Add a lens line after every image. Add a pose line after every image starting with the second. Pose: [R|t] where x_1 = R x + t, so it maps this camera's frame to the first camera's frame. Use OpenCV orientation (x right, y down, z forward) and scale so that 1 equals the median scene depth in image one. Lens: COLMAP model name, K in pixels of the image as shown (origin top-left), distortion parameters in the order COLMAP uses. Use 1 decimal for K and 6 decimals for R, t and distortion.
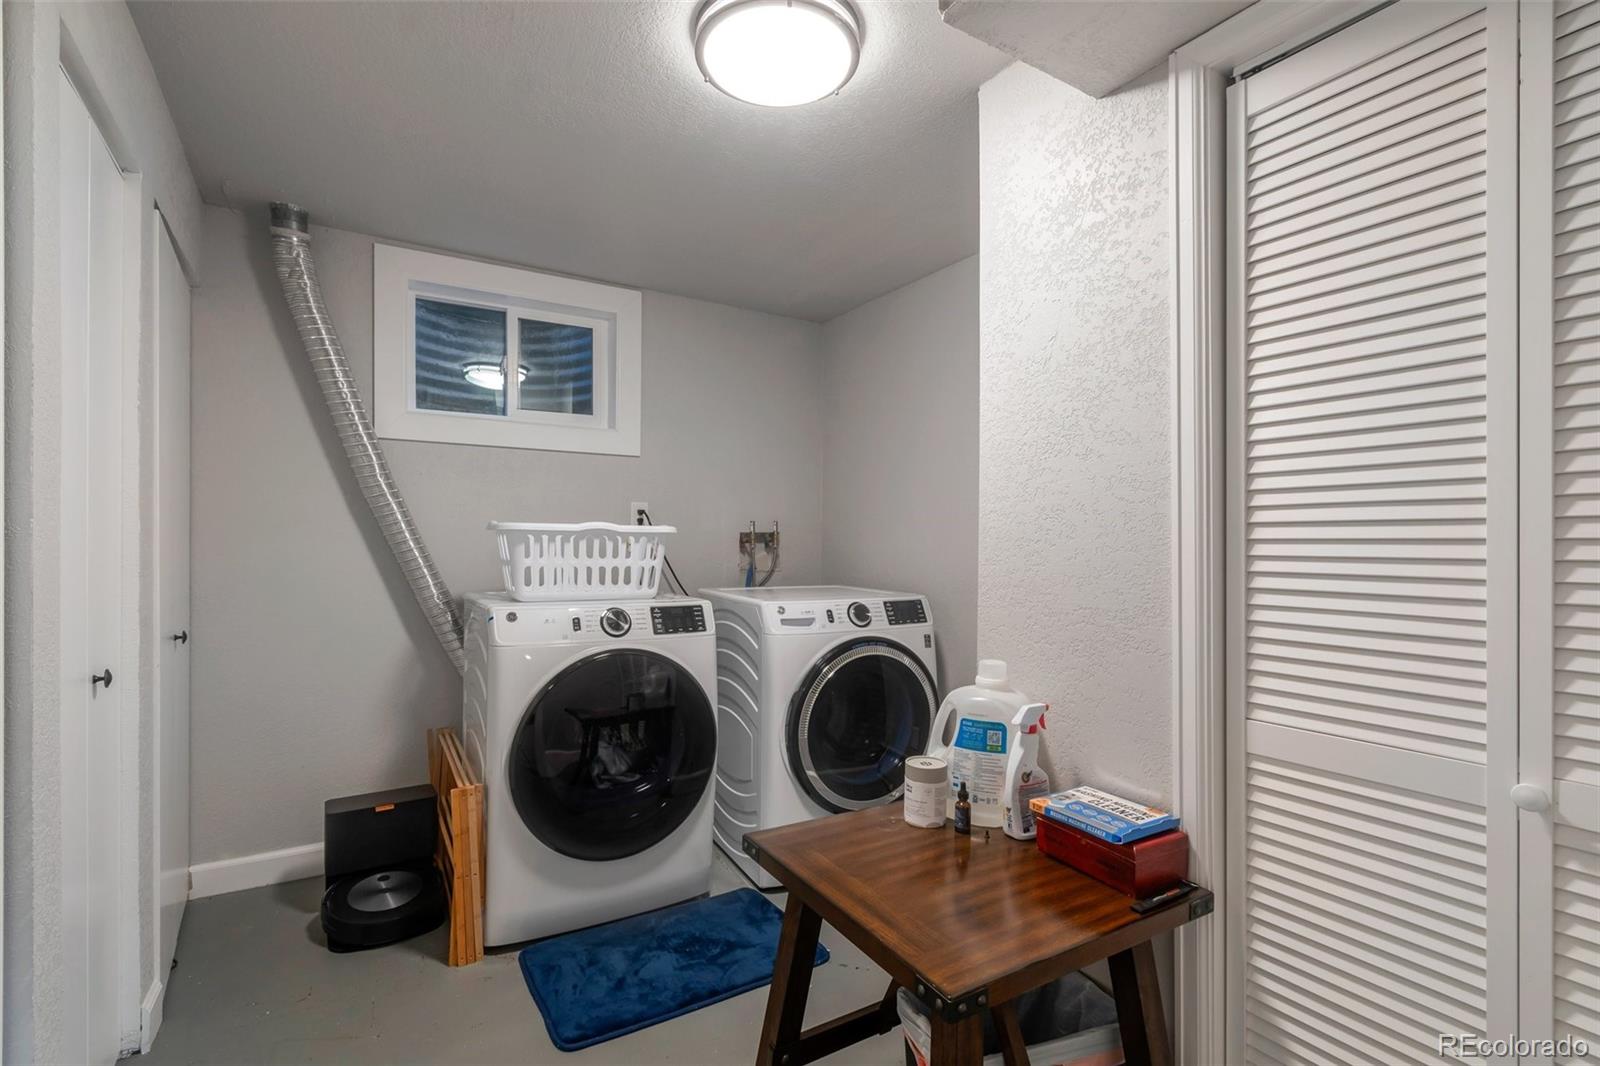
lens RADIAL K [[722.0, 0, 793.9], [0, 722.0, 528.6], [0, 0, 1]] dist [0.002208, -0.000177]
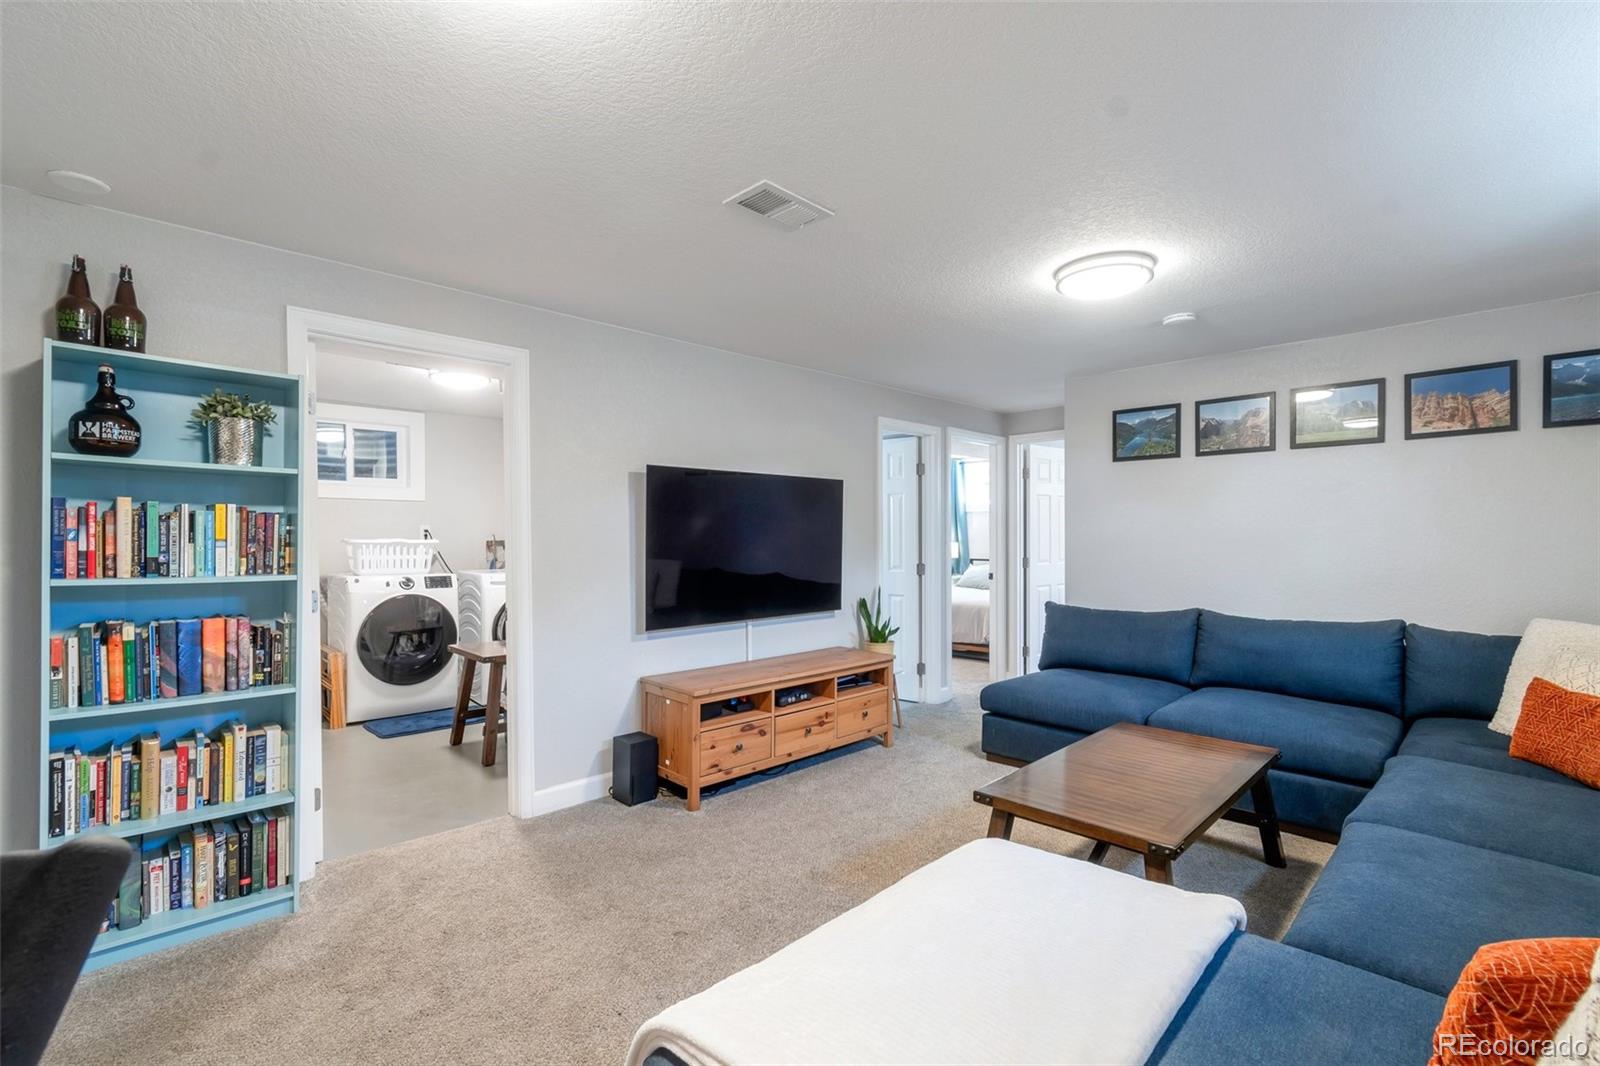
lens RADIAL K [[722.0, 0, 804.2], [0, 722.0, 537.3], [0, 0, 1]] dist [0.002208, -0.000177]
pose [[0.975808, -0.009644, 0.218417, 0.436081], [0.005795, 0.999817, 0.018257, -0.044787], [-0.218553, -0.016549, 0.975685, -1.359325]]
